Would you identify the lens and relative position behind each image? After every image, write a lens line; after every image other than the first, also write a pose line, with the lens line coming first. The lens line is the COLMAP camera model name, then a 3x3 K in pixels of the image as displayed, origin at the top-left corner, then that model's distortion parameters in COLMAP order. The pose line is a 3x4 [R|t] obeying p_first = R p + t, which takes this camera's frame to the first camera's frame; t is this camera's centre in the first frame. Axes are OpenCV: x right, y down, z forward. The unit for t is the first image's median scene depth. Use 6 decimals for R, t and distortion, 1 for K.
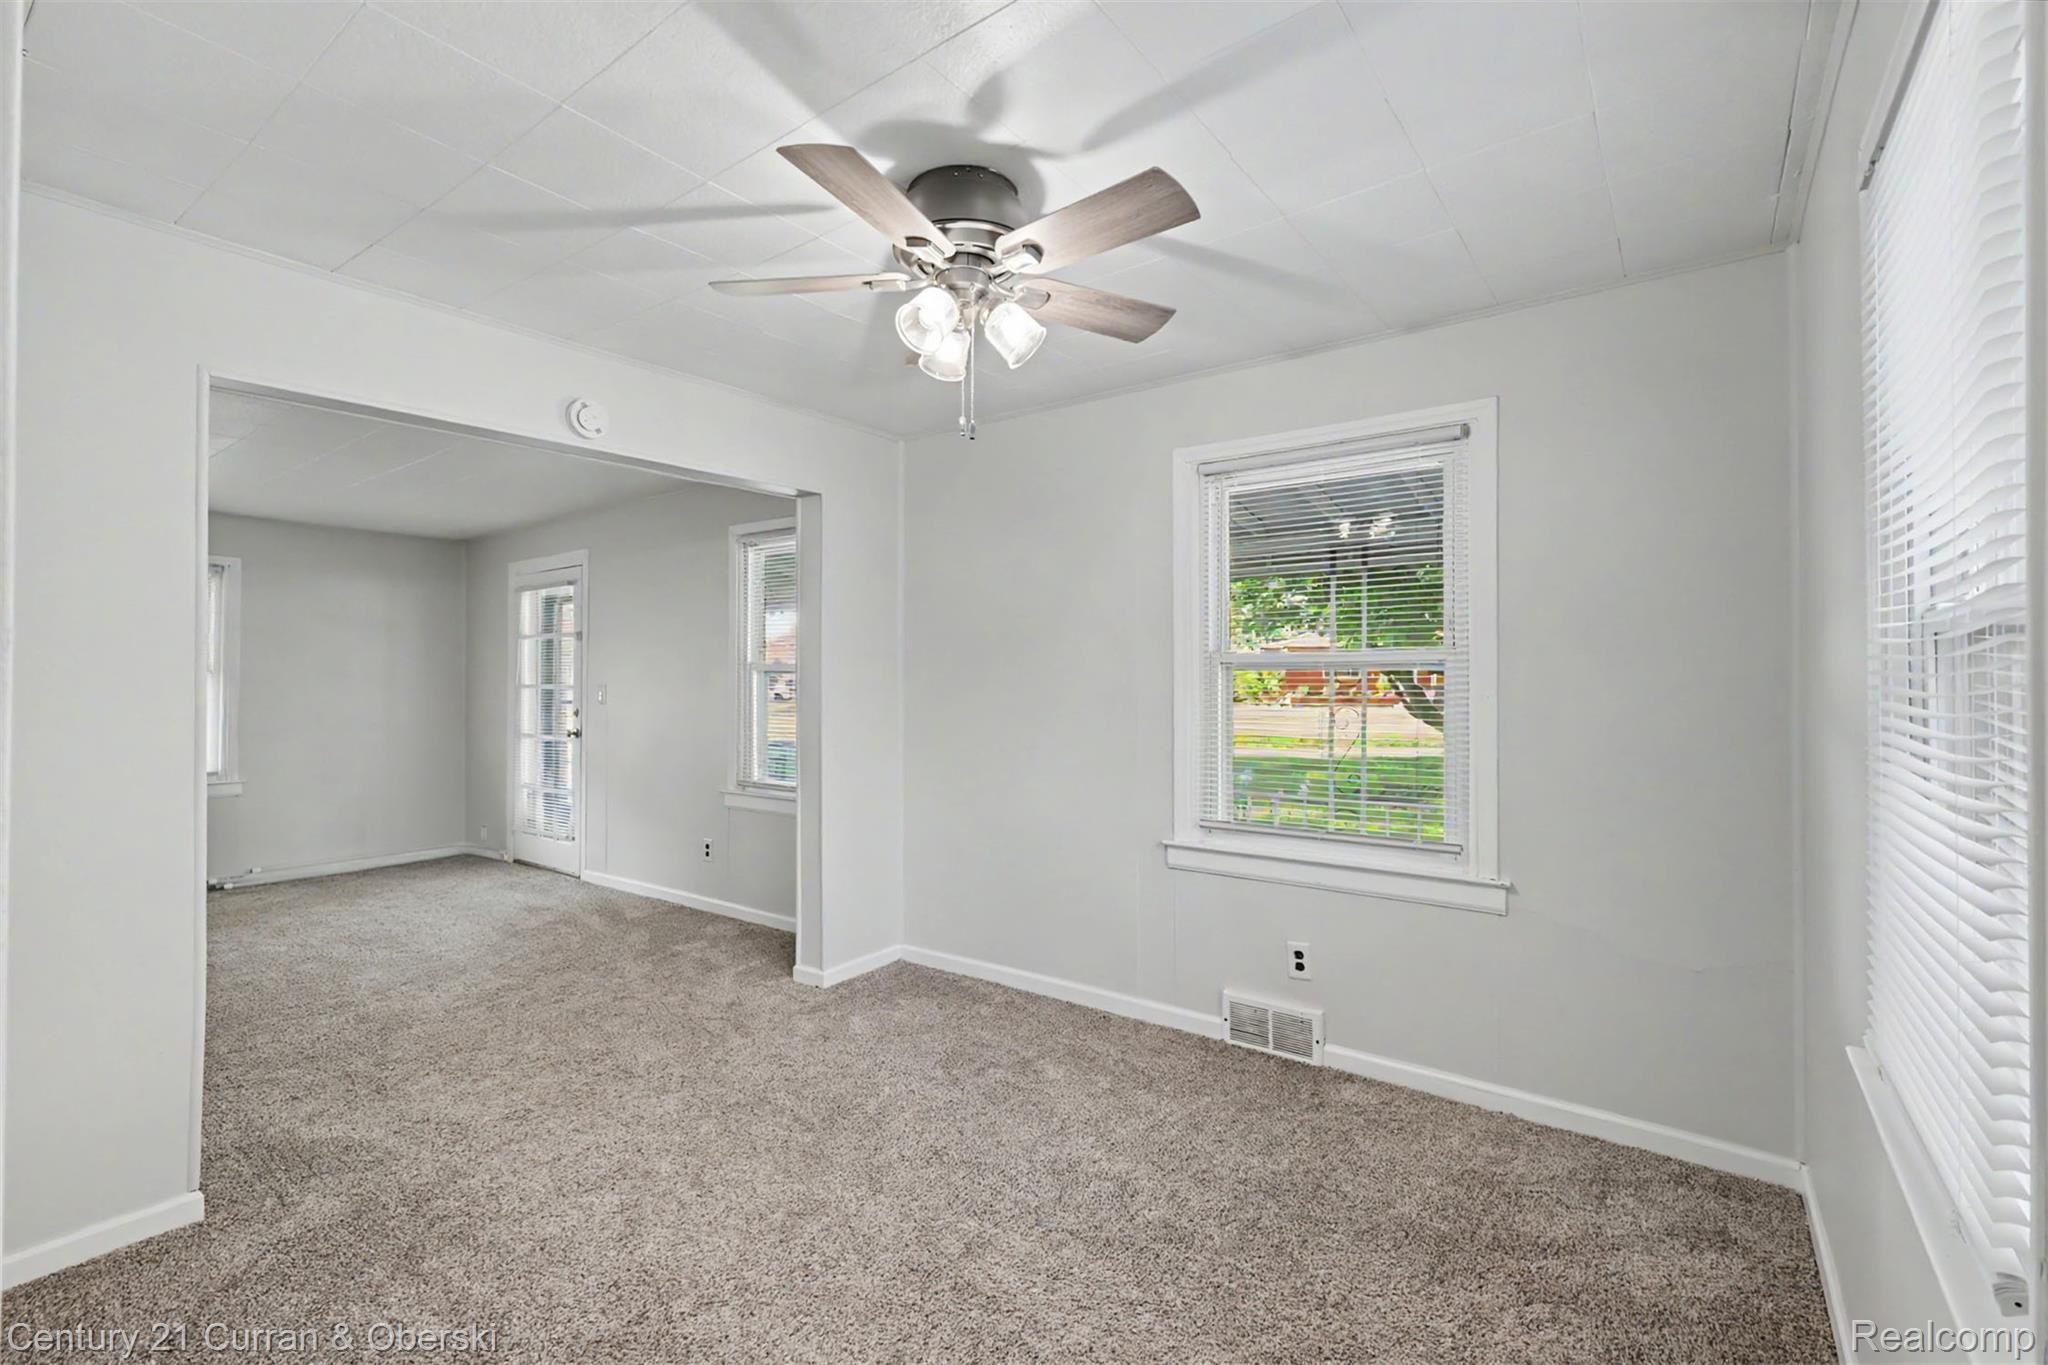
lens RADIAL K [[897.7, 0, 1026.7], [0, 897.7, 676.5], [0, 0, 1]] dist [-0.000472, -0.000260]
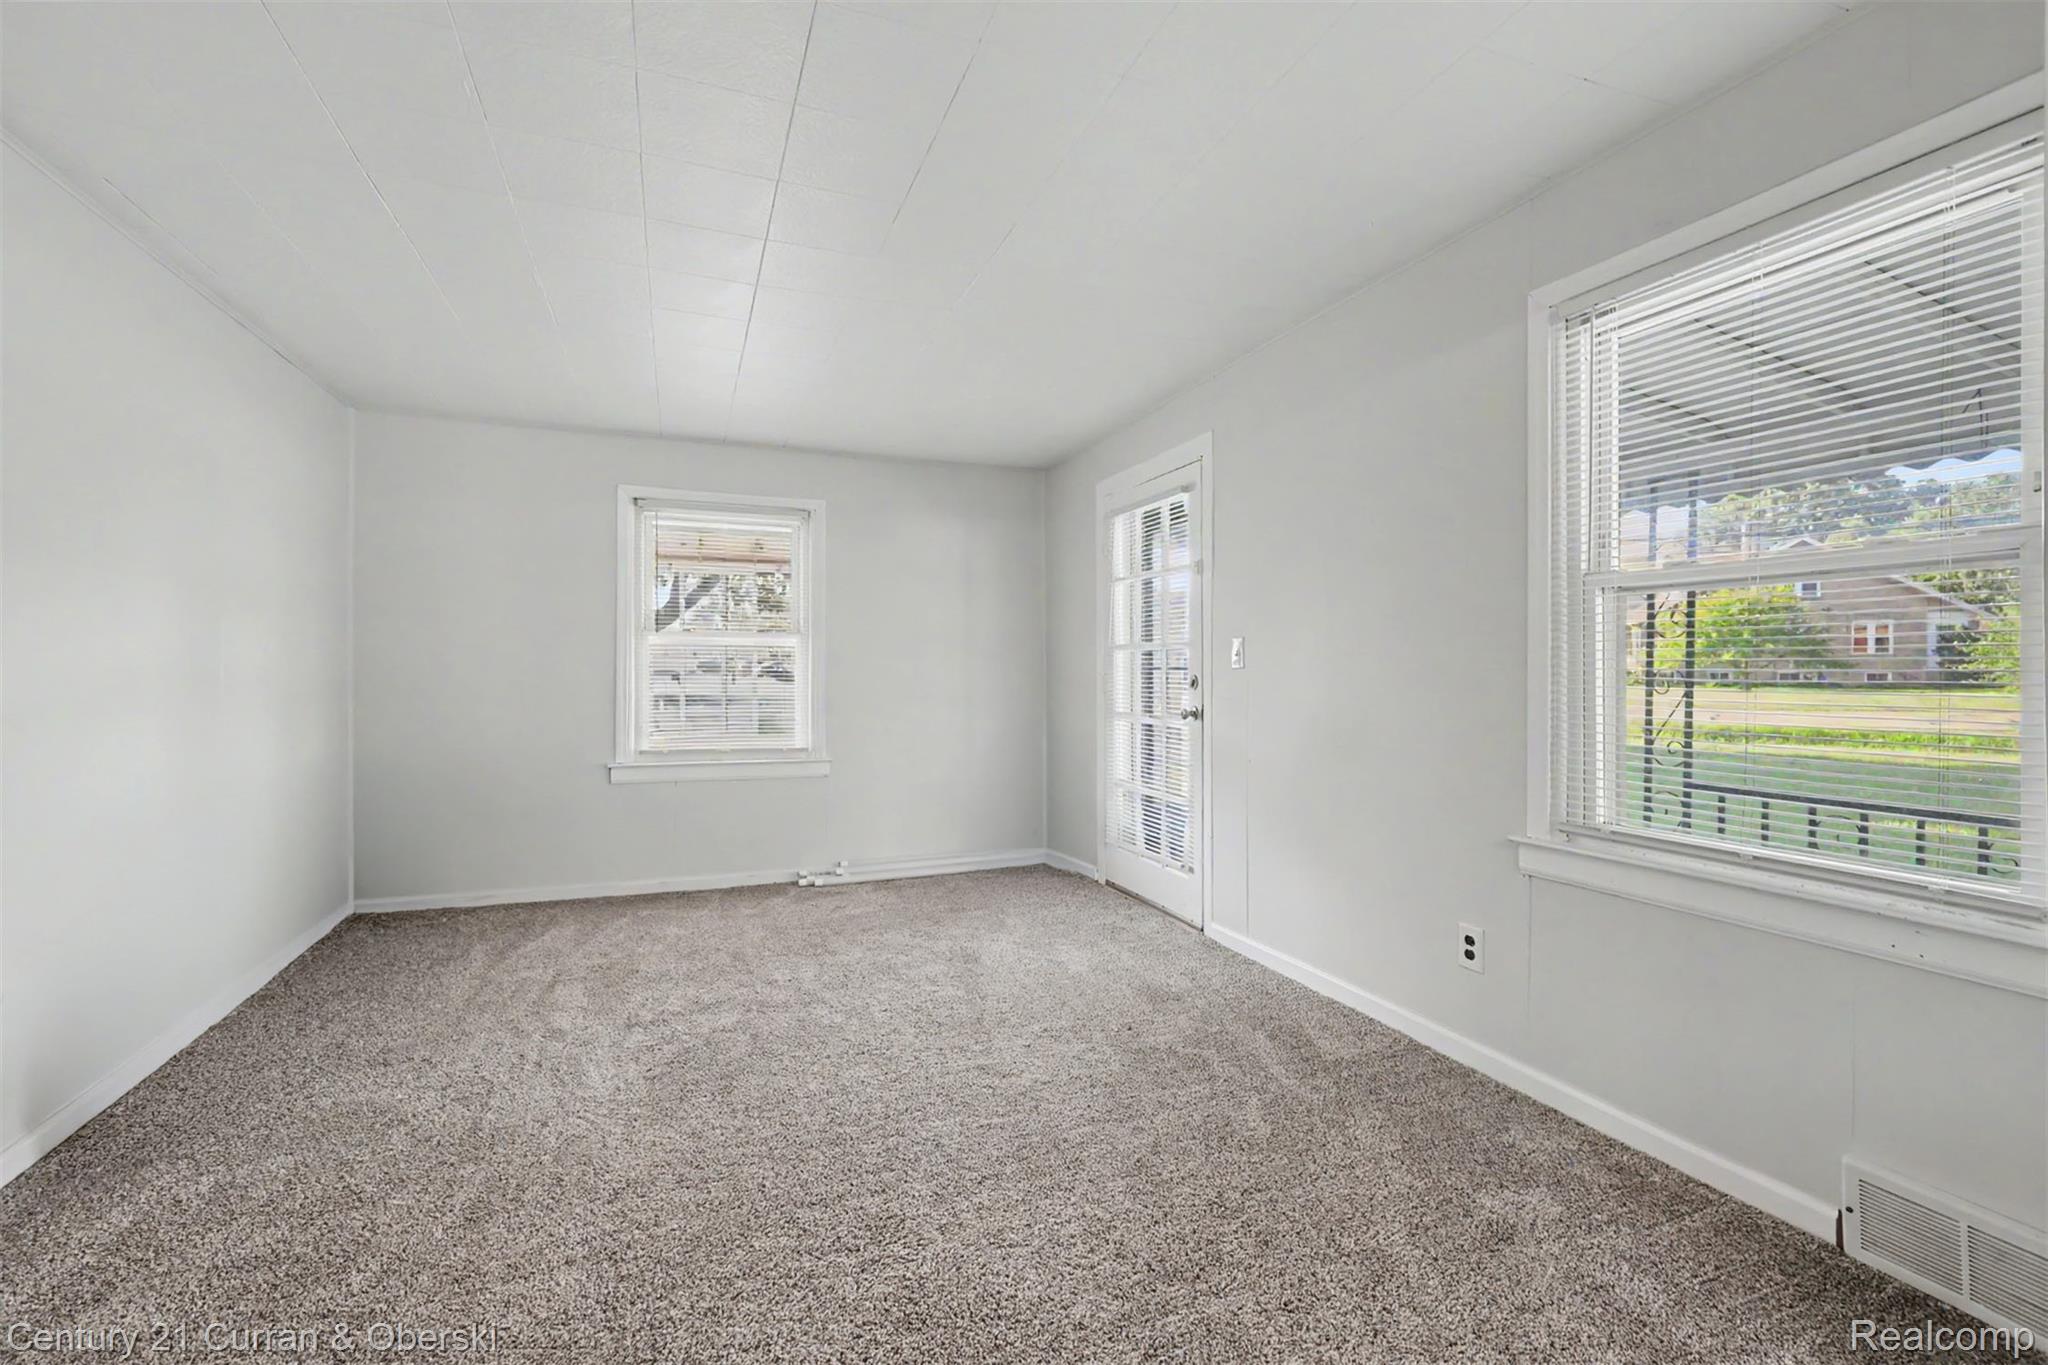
lens RADIAL K [[897.7, 0, 1026.7], [0, 897.7, 676.5], [0, 0, 1]] dist [-0.000472, -0.000260]
pose [[0.846830, 0.001398, -0.531862, -0.253913], [0.008709, 0.999826, 0.016493, 0.023832], [0.531793, -0.018599, 0.846670, 0.370235]]
